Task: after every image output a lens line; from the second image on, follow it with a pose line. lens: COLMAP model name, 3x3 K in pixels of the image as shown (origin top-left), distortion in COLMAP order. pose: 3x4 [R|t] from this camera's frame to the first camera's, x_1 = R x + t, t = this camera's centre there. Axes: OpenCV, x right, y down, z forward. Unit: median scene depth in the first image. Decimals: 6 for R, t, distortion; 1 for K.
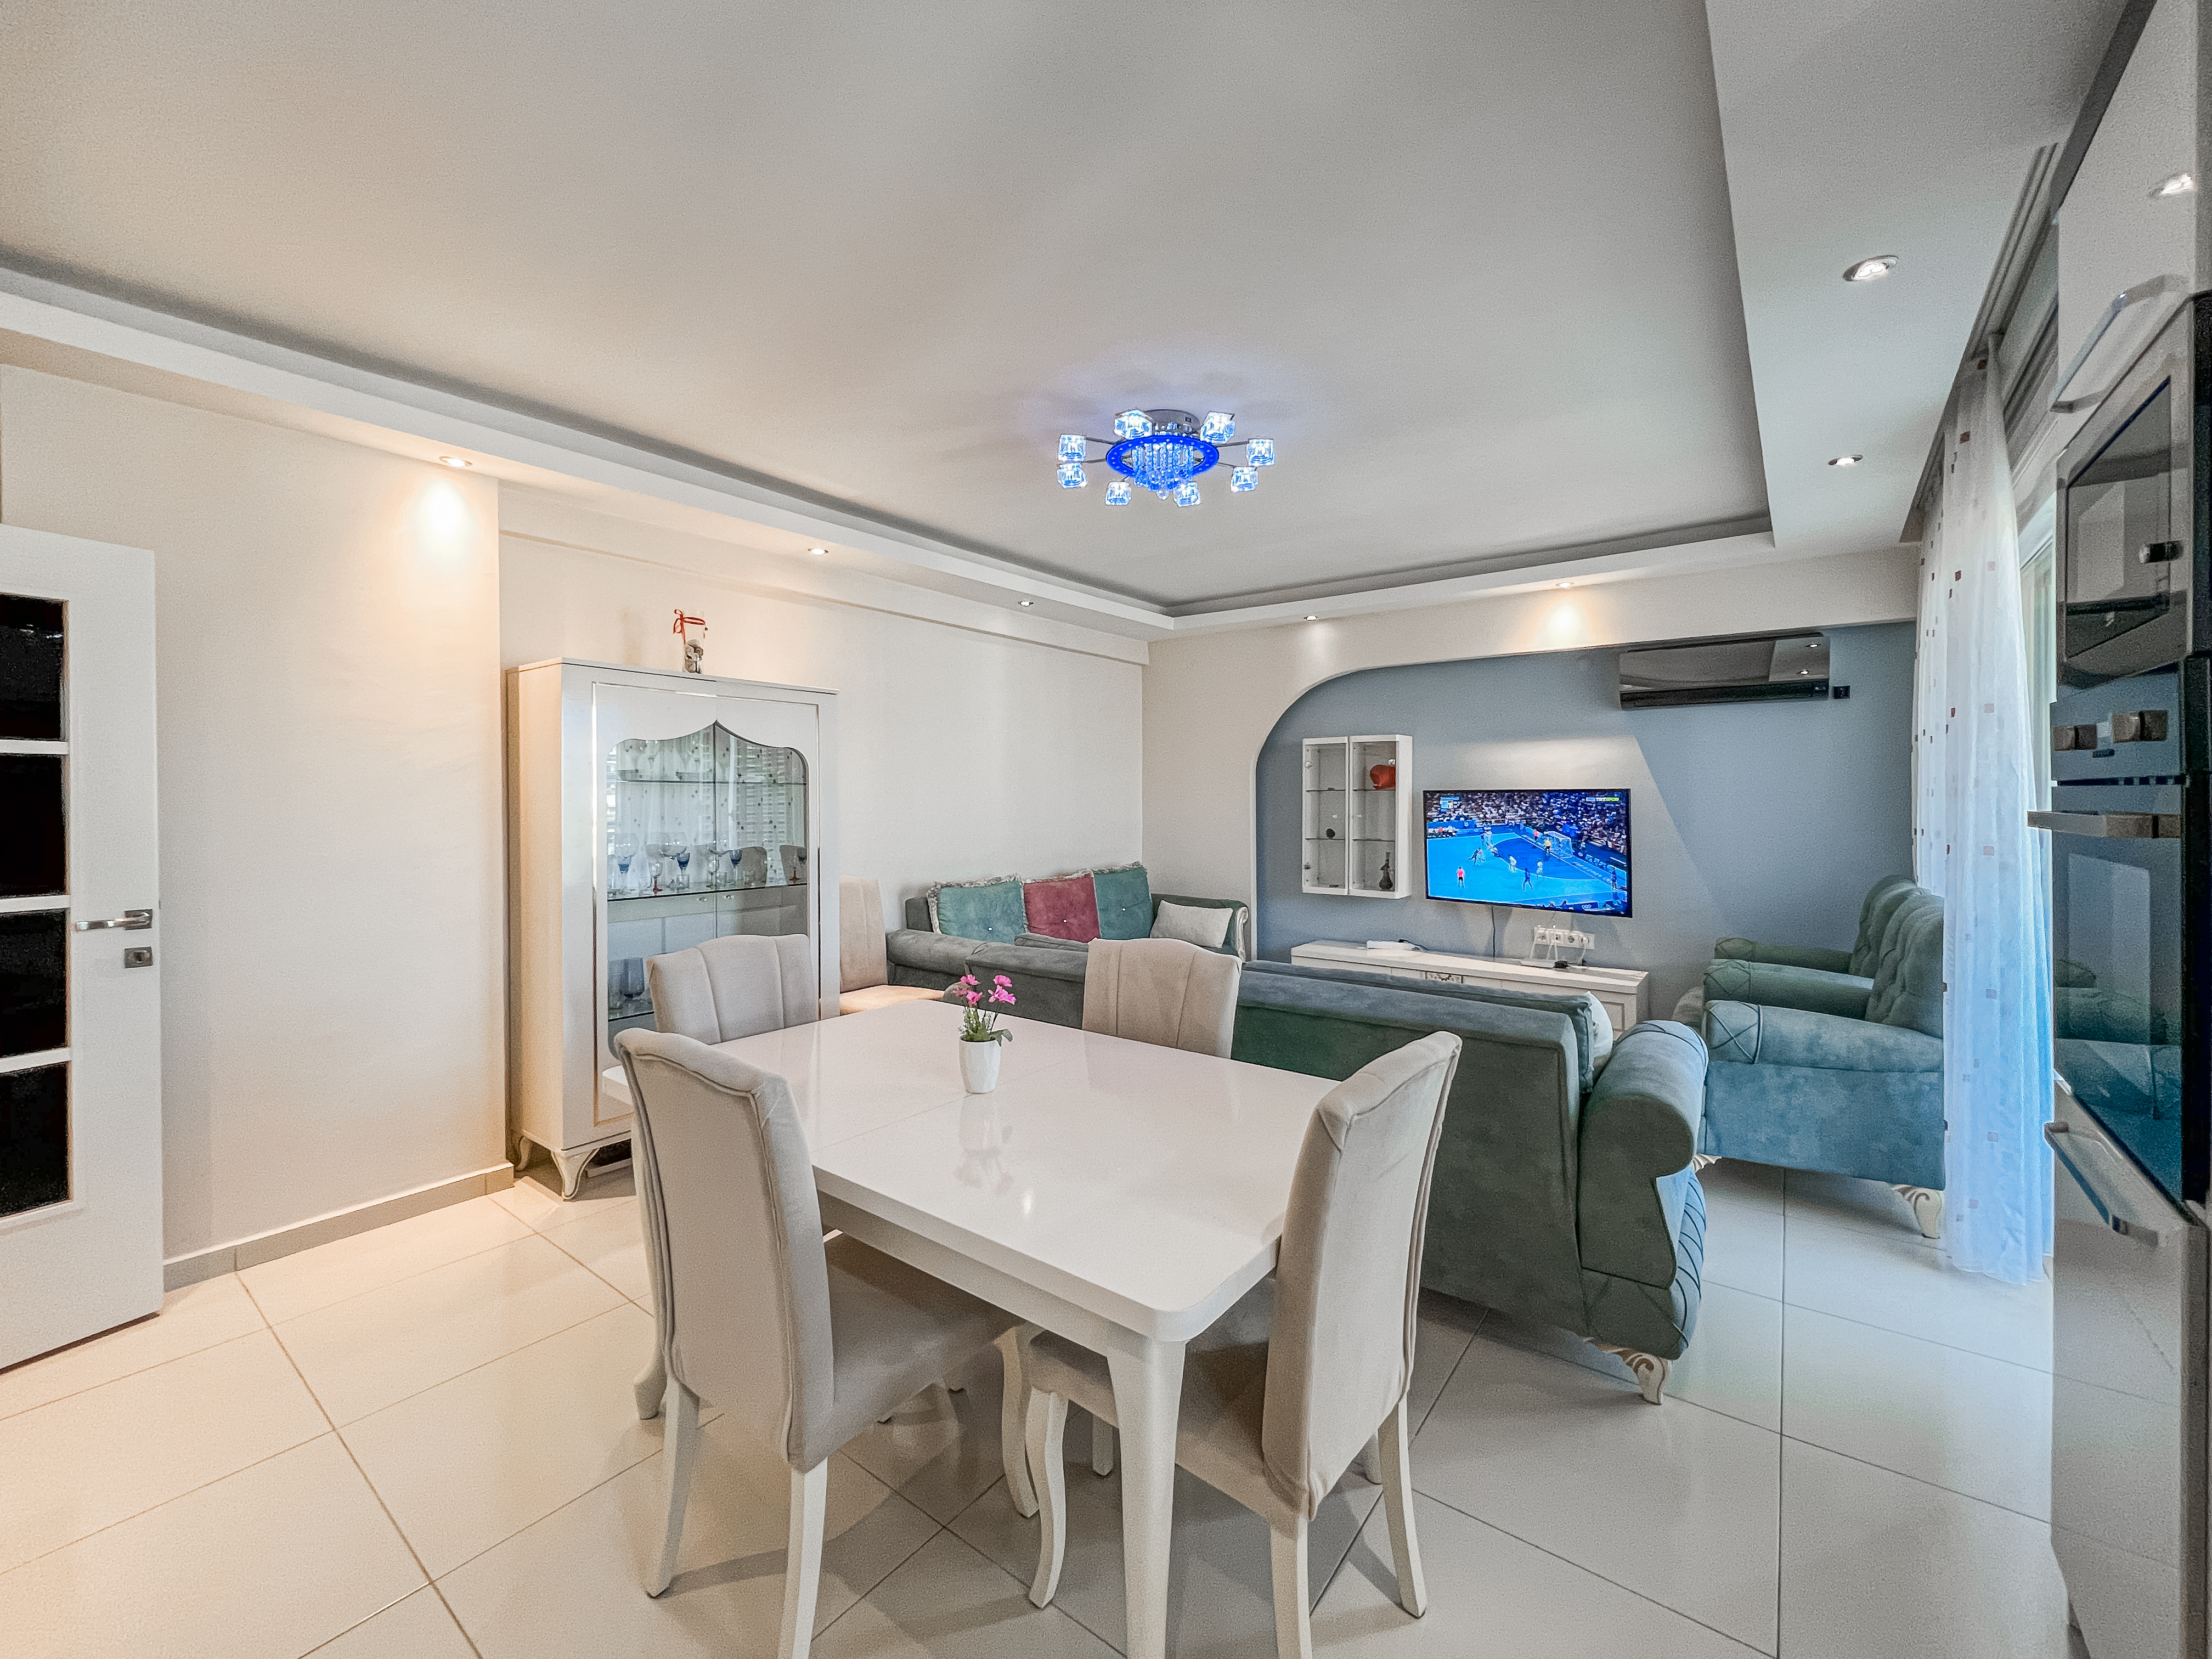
lens RADIAL K [[908.9, 0, 1101.6], [0, 908.9, 806.1], [0, 0, 1]] dist [0.000589, -0.000380]
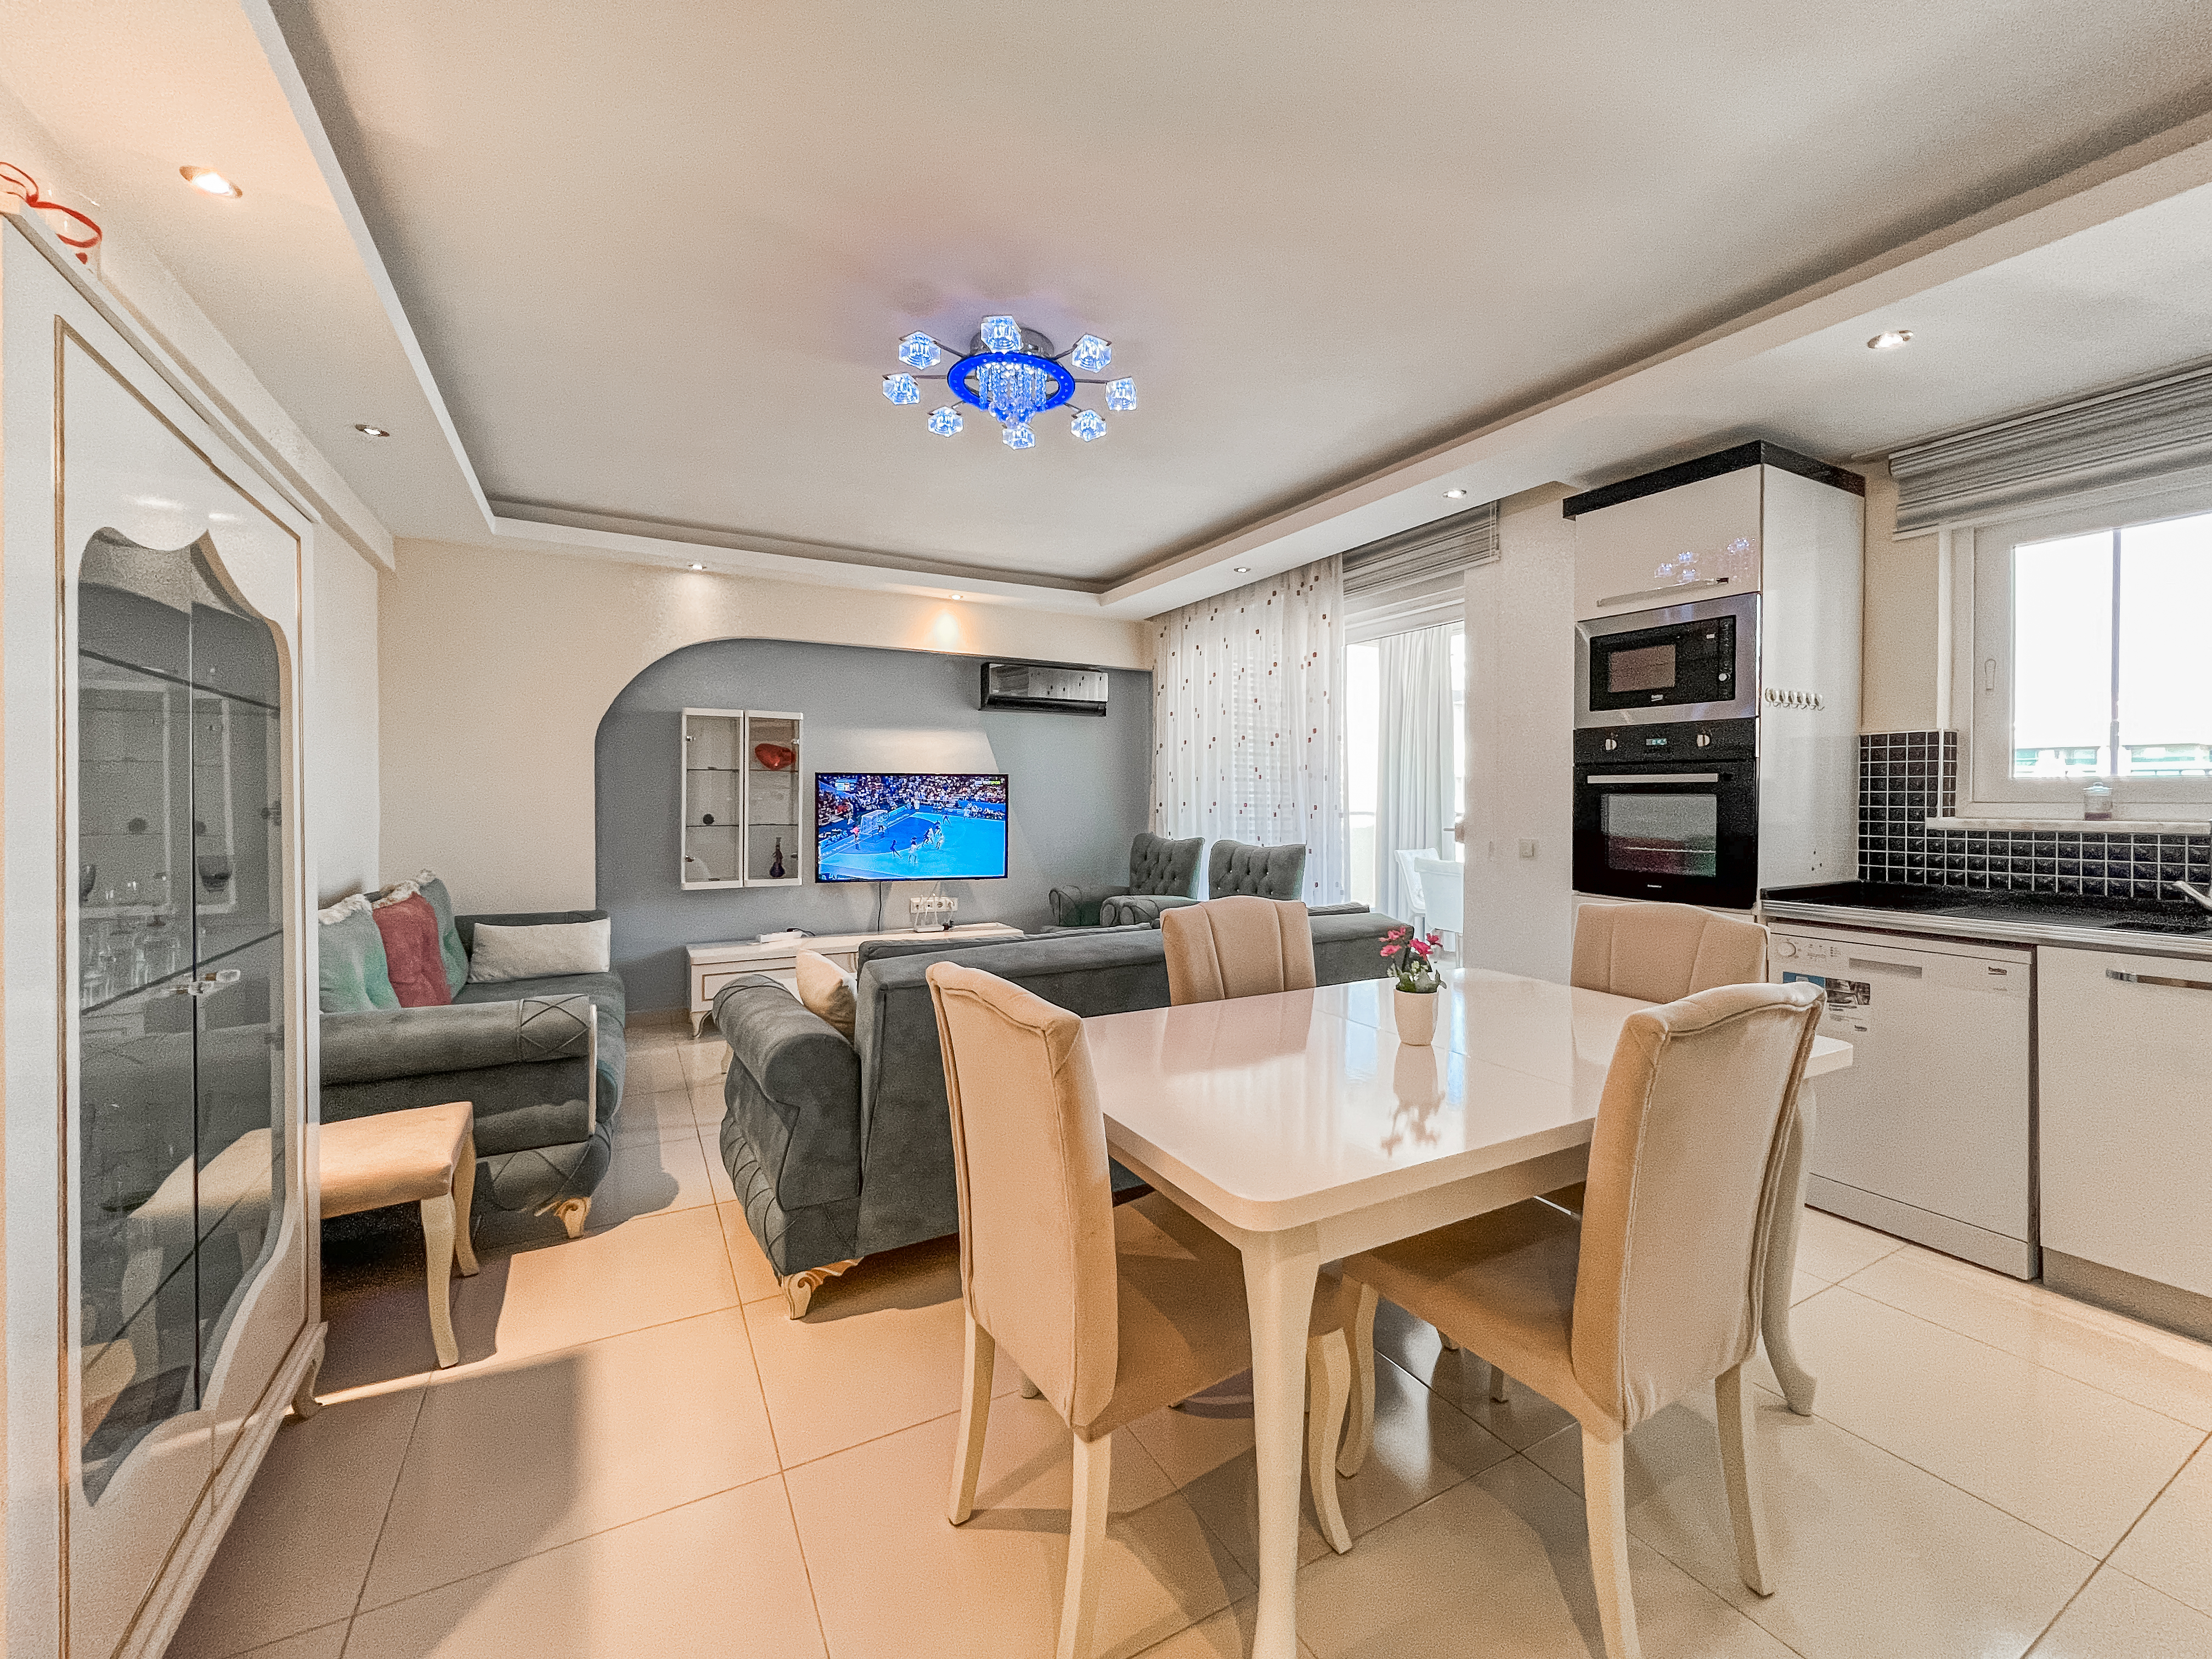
lens RADIAL K [[908.9, 0, 1104.5], [0, 908.9, 807.1], [0, 0, 1]] dist [0.000589, -0.000380]
pose [[0.399888, -0.007396, 0.916534, -0.411669], [0.007004, 0.999963, 0.005013, 0.017192], [-0.916537, 0.004415, 0.399925, 0.317577]]
